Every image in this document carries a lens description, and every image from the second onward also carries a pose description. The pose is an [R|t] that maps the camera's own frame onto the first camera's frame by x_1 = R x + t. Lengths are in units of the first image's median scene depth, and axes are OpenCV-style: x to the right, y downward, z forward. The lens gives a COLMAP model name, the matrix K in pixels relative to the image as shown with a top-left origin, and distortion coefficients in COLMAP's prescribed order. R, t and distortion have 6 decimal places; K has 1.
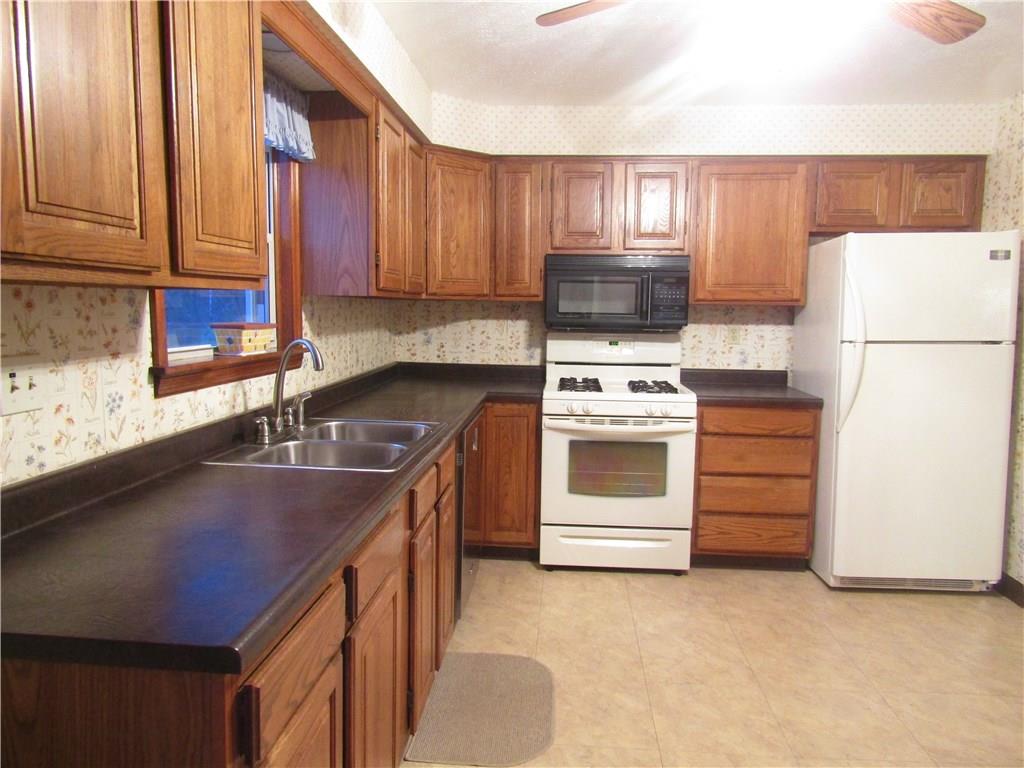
lens RADIAL K [[725.8, 0, 513.6], [0, 725.8, 386.4], [0, 0, 1]] dist [-0.010986, 0.003037]
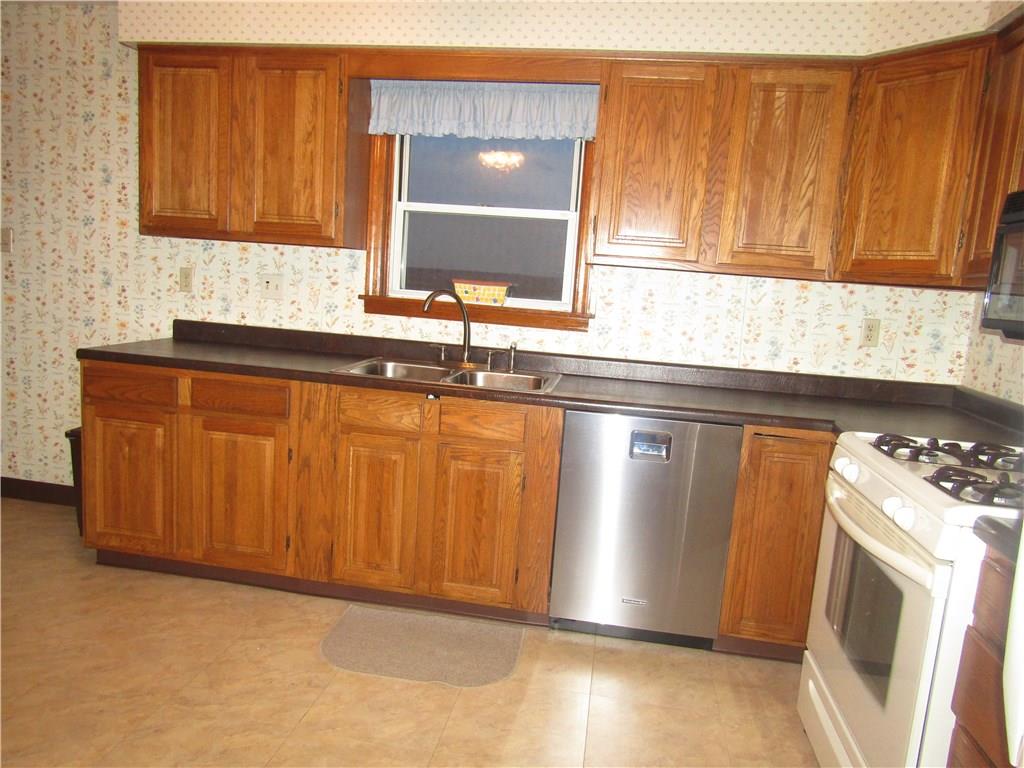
lens RADIAL K [[725.8, 0, 513.6], [0, 725.8, 386.4], [0, 0, 1]] dist [-0.010986, 0.003037]
pose [[-0.074941, 0.123615, -0.989496, 0.622335], [-0.182308, 0.973864, 0.135470, -0.057422], [0.980381, 0.190546, -0.050447, 0.744395]]
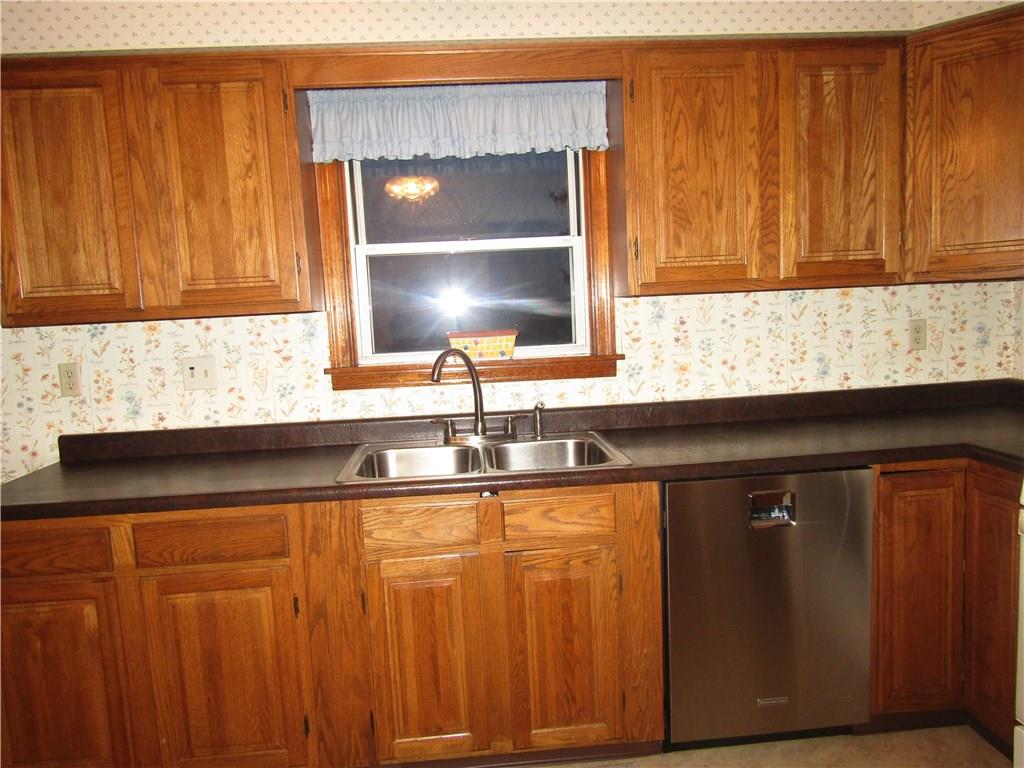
lens RADIAL K [[725.8, 0, 513.6], [0, 725.8, 386.4], [0, 0, 1]] dist [-0.010986, 0.003037]
pose [[0.161134, 0.082461, -0.983482, 0.452412], [-0.059050, 0.995524, 0.073795, -0.056556], [0.985164, 0.046184, 0.165282, 0.559748]]
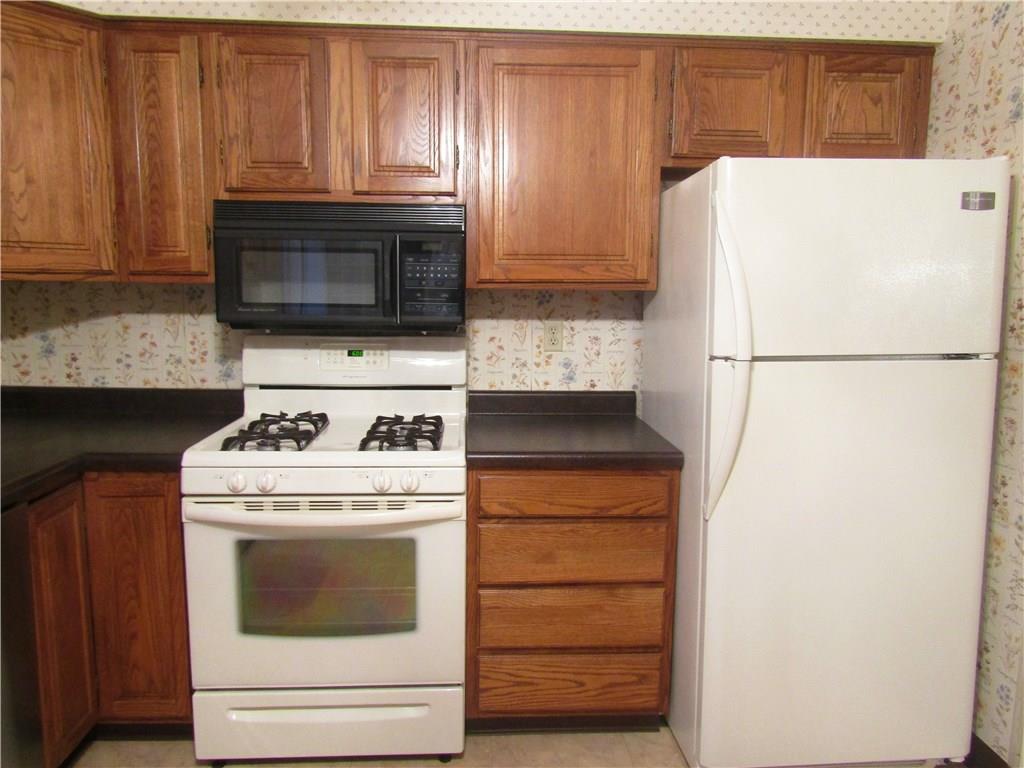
lens RADIAL K [[726.4, 0, 512.0], [0, 726.4, 384.0], [0, 0, 1]] dist [-0.007565, -0.002003]
pose [[0.990709, -0.019200, 0.134635, 0.206805], [0.015729, 0.999517, 0.026791, -0.053200], [-0.135084, -0.024424, 0.990533, 0.427734]]
